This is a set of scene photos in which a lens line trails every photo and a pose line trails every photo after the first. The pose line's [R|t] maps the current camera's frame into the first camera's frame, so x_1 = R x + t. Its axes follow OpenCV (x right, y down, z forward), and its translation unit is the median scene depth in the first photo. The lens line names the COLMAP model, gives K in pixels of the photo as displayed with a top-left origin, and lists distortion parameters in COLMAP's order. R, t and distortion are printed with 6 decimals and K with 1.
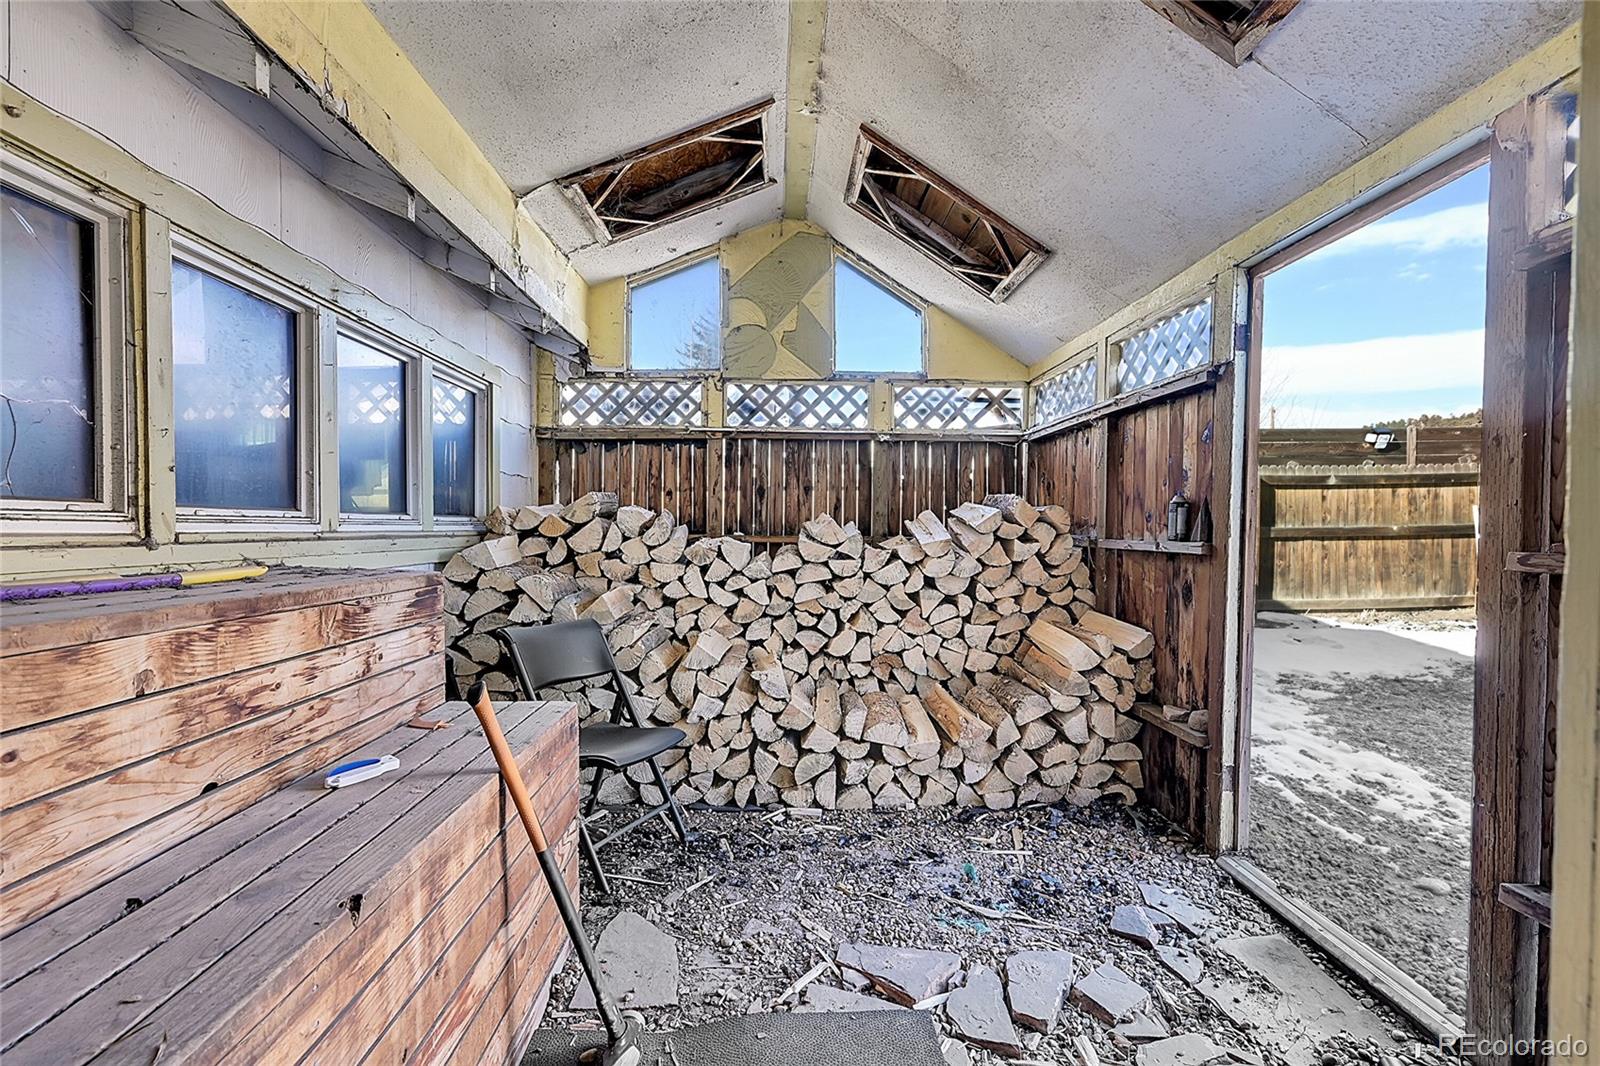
lens RADIAL K [[685.6, 0, 800.7], [0, 685.6, 540.6], [0, 0, 1]] dist [-0.003241, -0.000612]
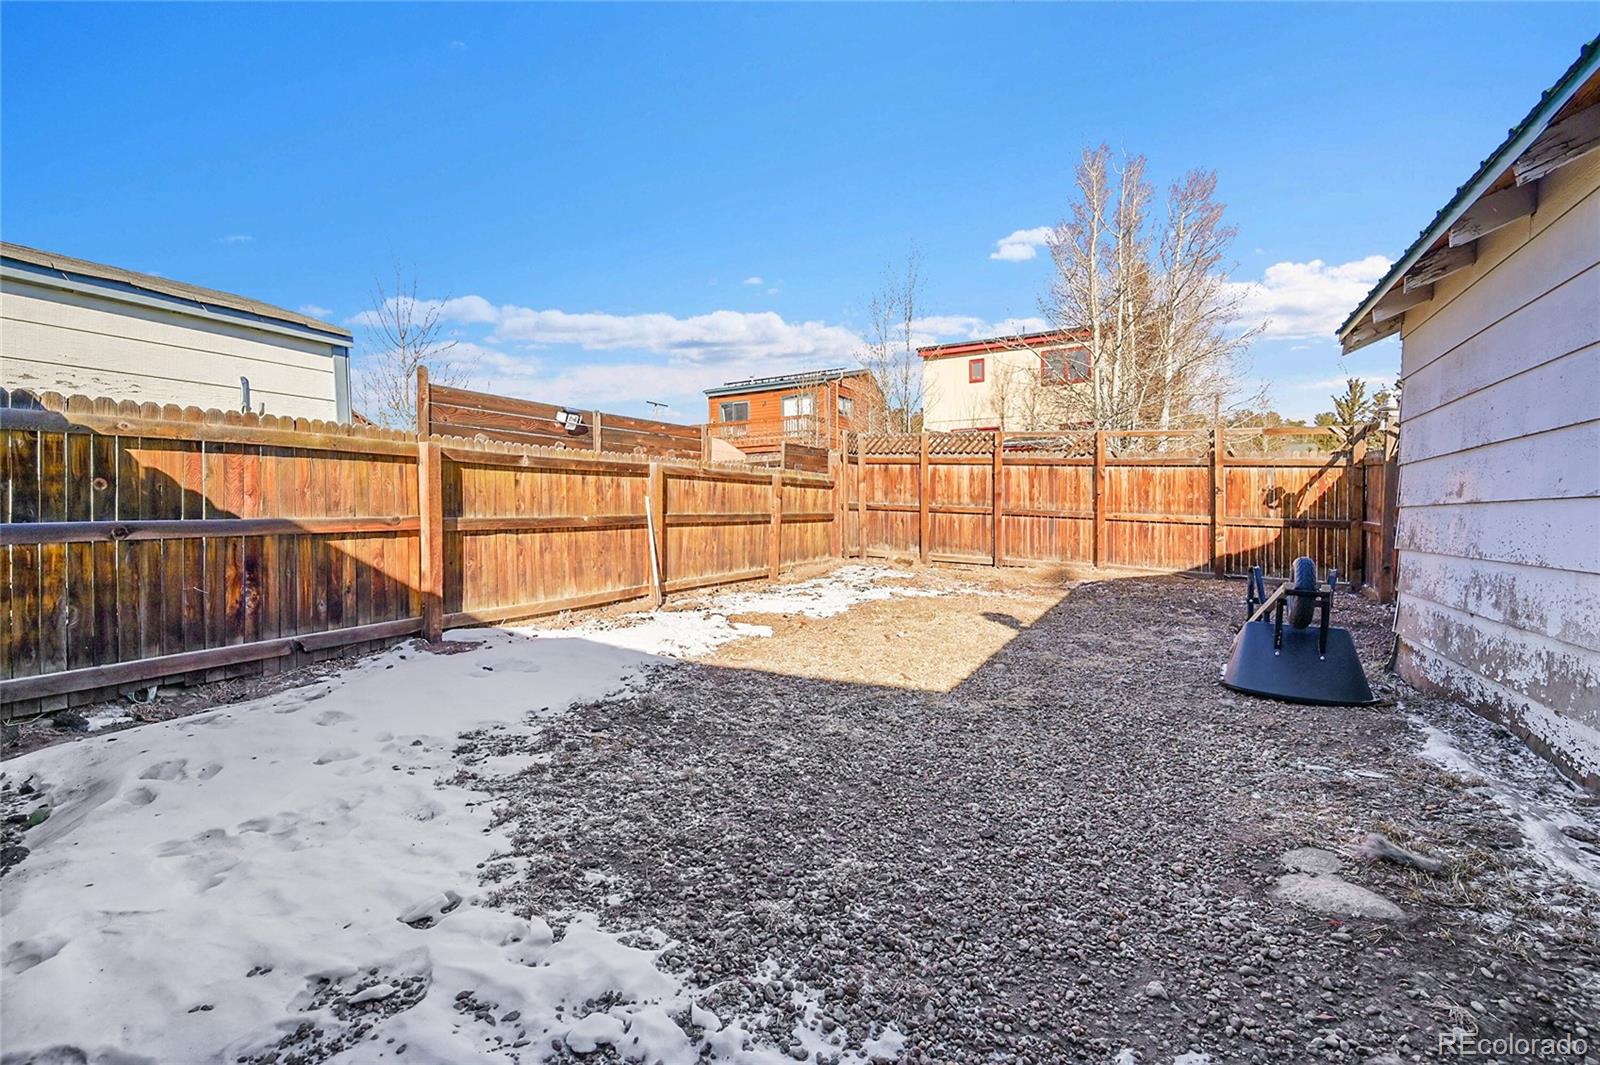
lens RADIAL K [[690.2, 0, 800.8], [0, 690.2, 529.7], [0, 0, 1]] dist [-0.002691, -0.000251]
pose [[0.515840, -0.015111, 0.856552, 0.225262], [0.024624, 0.999693, 0.002806, 0.001001], [-0.856331, 0.019644, 0.516054, 0.275504]]
